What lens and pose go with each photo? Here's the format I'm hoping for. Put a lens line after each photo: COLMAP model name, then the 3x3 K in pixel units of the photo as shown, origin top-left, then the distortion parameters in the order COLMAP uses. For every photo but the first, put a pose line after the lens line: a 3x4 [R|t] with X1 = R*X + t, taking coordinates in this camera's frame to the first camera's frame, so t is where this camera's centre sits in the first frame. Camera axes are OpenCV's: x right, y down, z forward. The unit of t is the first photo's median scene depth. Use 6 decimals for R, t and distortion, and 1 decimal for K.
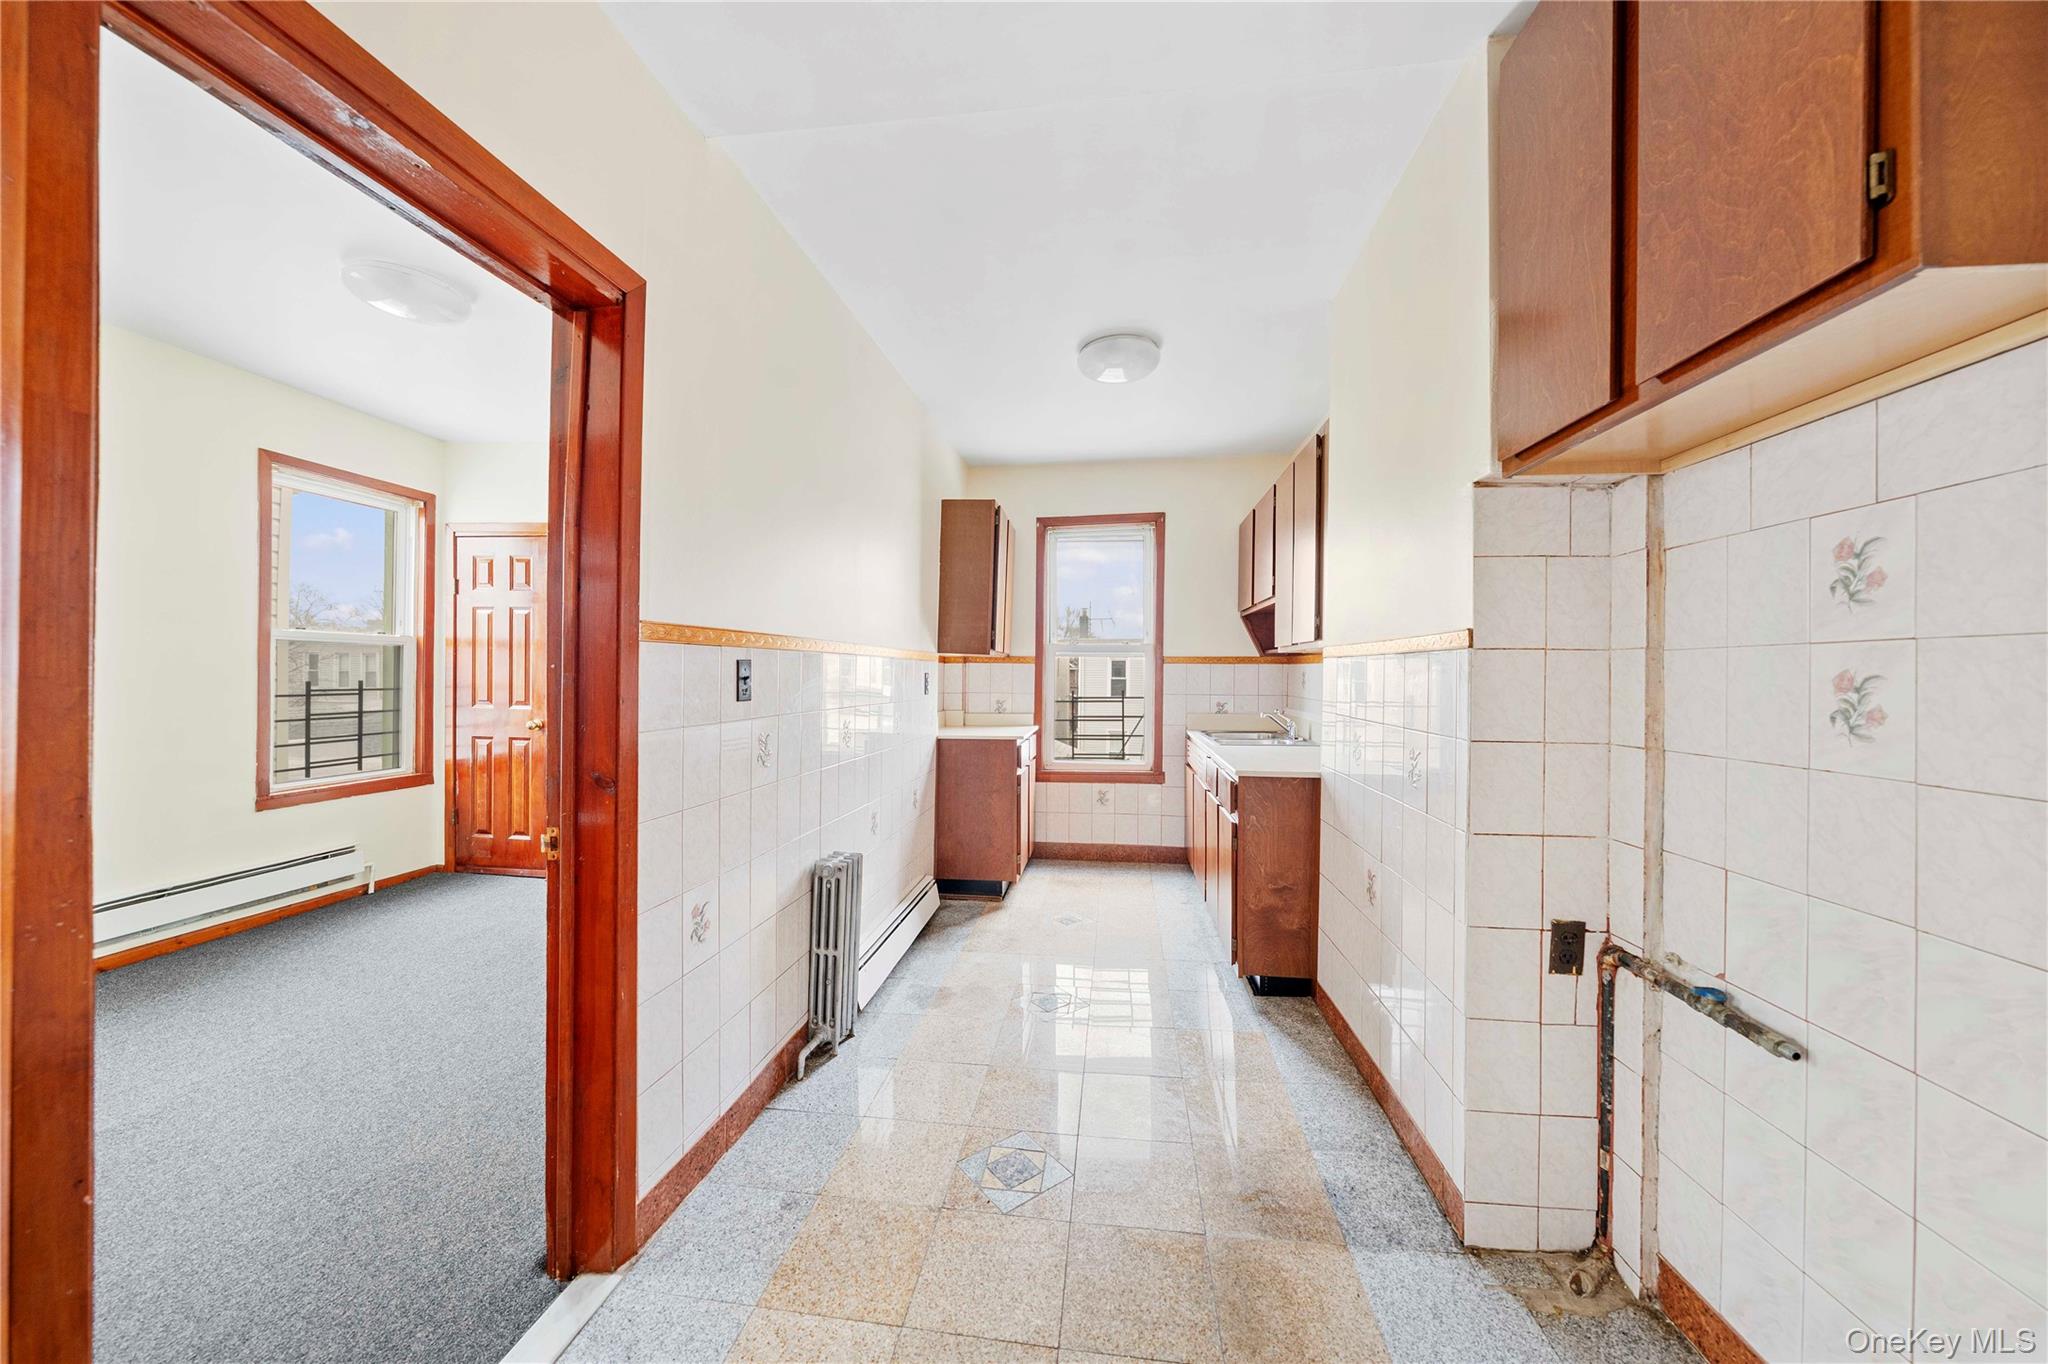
lens RADIAL K [[704.1, 0, 1018.4], [0, 704.1, 669.8], [0, 0, 1]] dist [-0.005615, 0.000251]
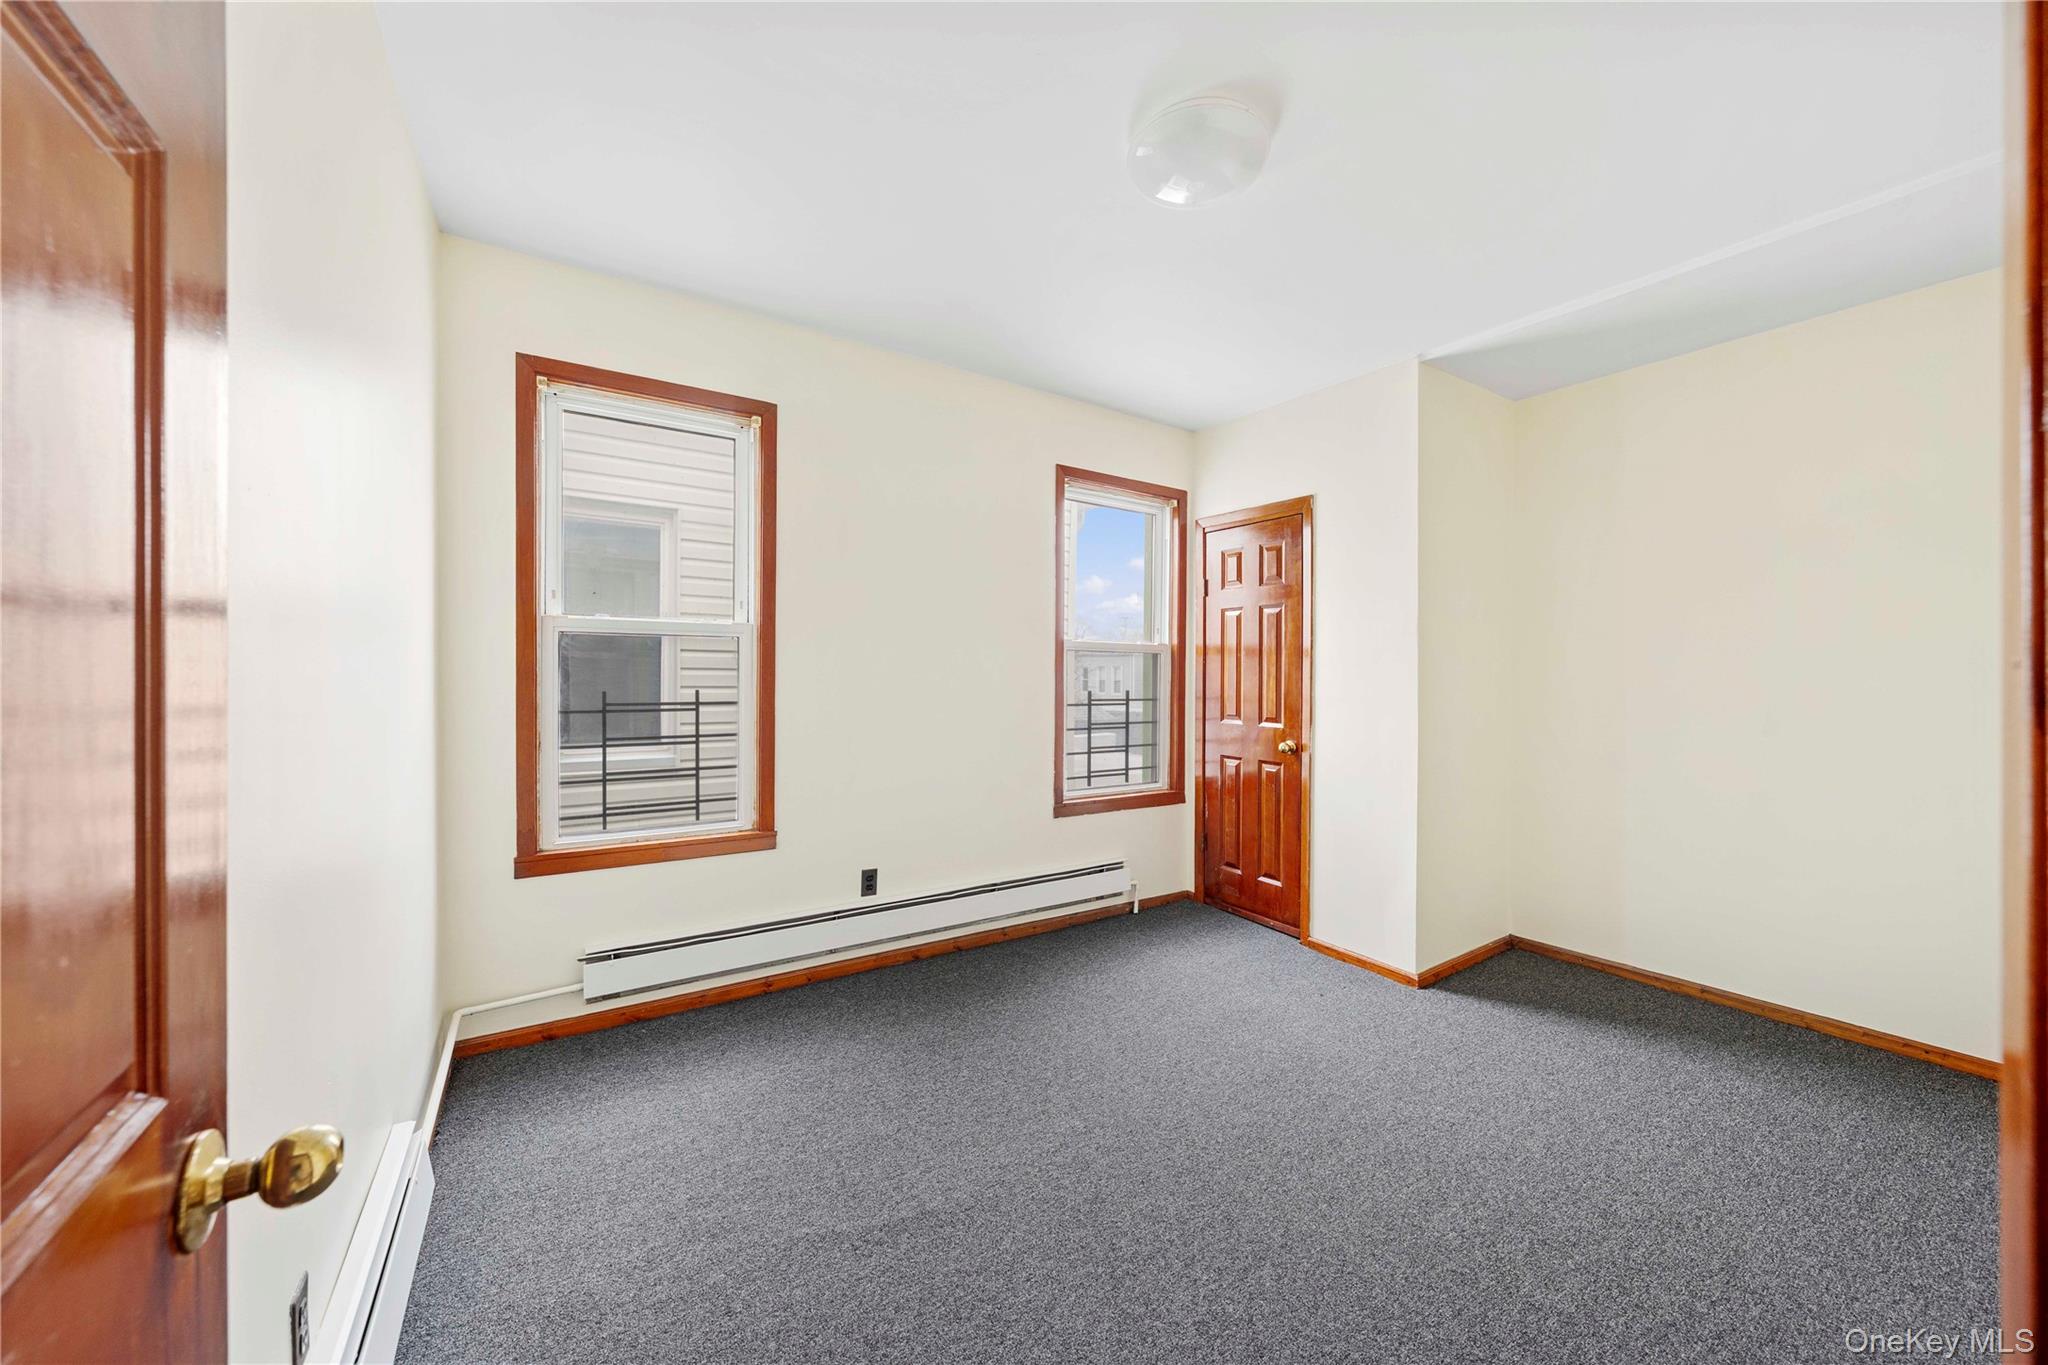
lens RADIAL K [[704.1, 0, 1025.5], [0, 704.1, 676.8], [0, 0, 1]] dist [-0.005615, 0.000251]
pose [[0.643487, -0.001105, -0.765456, -0.256659], [-0.002269, 0.999992, -0.003351, -0.000317], [0.765453, 0.003893, 0.643479, 0.238452]]
